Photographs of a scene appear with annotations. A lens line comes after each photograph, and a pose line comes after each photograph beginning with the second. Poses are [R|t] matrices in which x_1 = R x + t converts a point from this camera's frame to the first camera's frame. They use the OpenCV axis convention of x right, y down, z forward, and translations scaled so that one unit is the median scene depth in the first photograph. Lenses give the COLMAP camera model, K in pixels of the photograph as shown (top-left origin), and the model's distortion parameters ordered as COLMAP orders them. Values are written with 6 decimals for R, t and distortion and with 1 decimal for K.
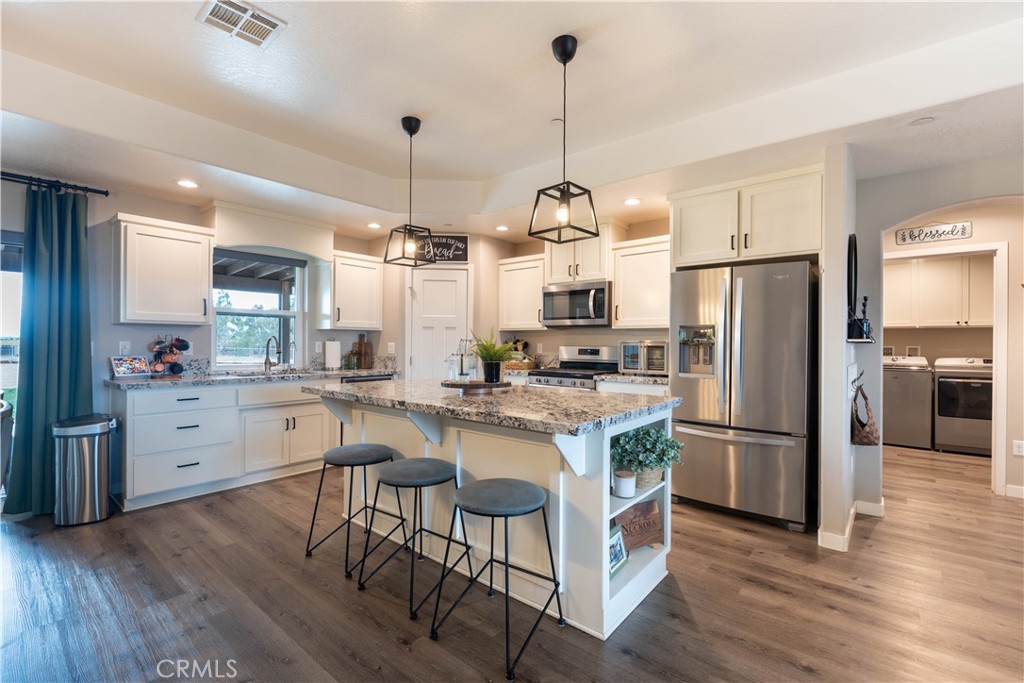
lens RADIAL K [[449.7, 0, 513.0], [0, 449.7, 344.2], [0, 0, 1]] dist [-0.005911, 0.000127]
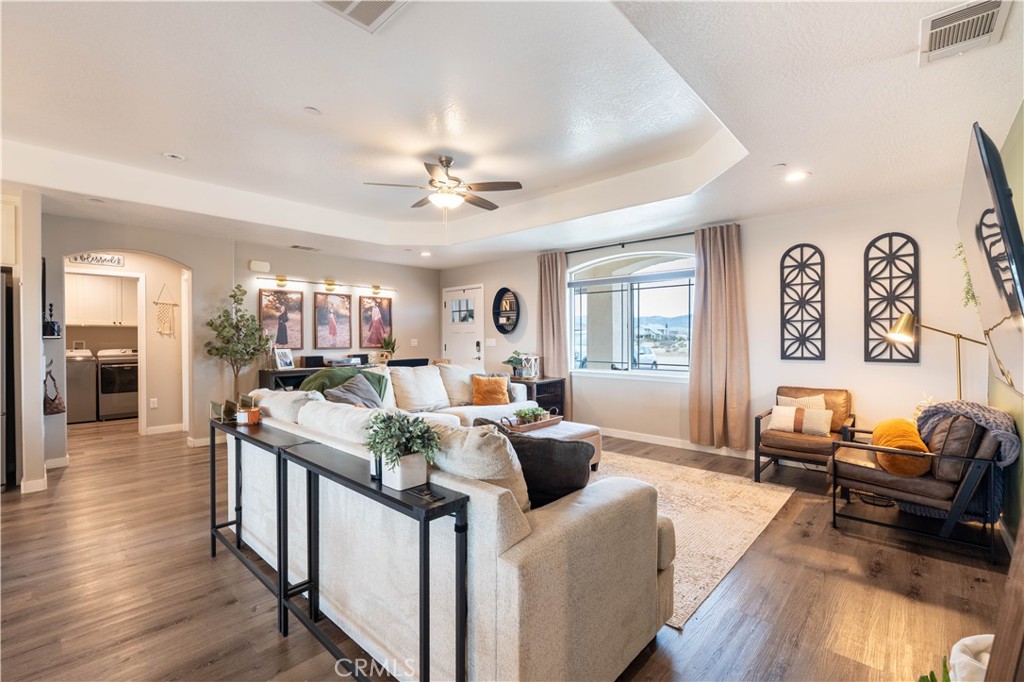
lens RADIAL K [[449.7, 0, 511.2], [0, 449.7, 339.2], [0, 0, 1]] dist [-0.005911, 0.000127]
pose [[0.055519, -0.008764, 0.998419, -0.405280], [0.008503, 0.999929, 0.008304, -0.000869], [-0.998421, 0.008029, 0.055589, -0.380605]]
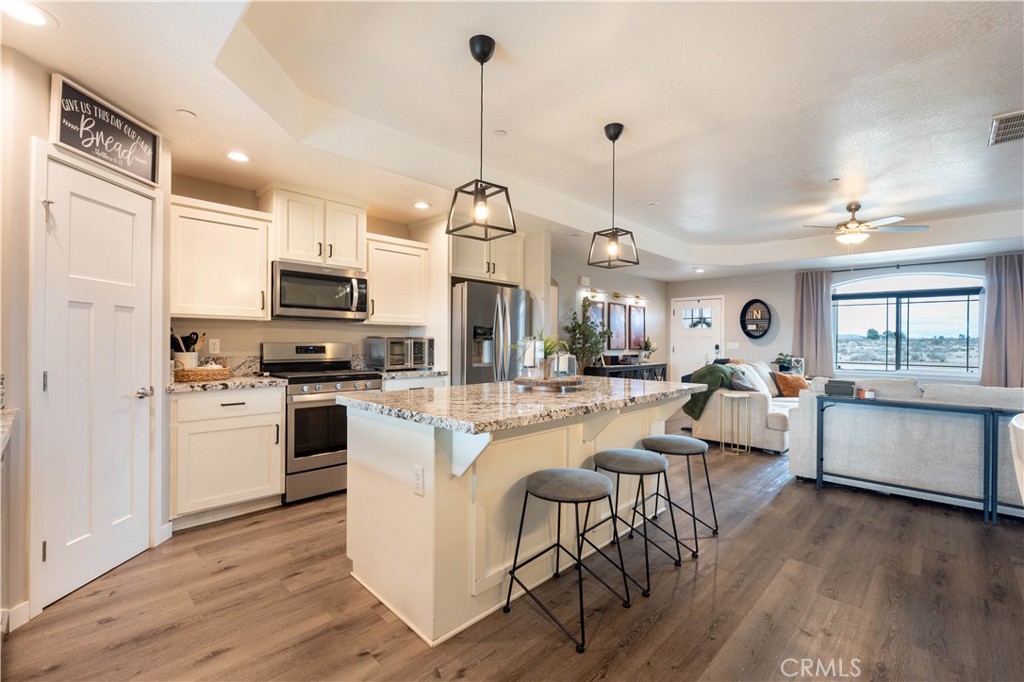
lens RADIAL K [[449.7, 0, 508.9], [0, 449.7, 339.1], [0, 0, 1]] dist [-0.005911, 0.000127]
pose [[0.079788, -0.001010, 0.996811, -0.807963], [-0.002748, 0.999995, 0.001233, -0.005607], [-0.996808, -0.002838, 0.079785, 0.744006]]
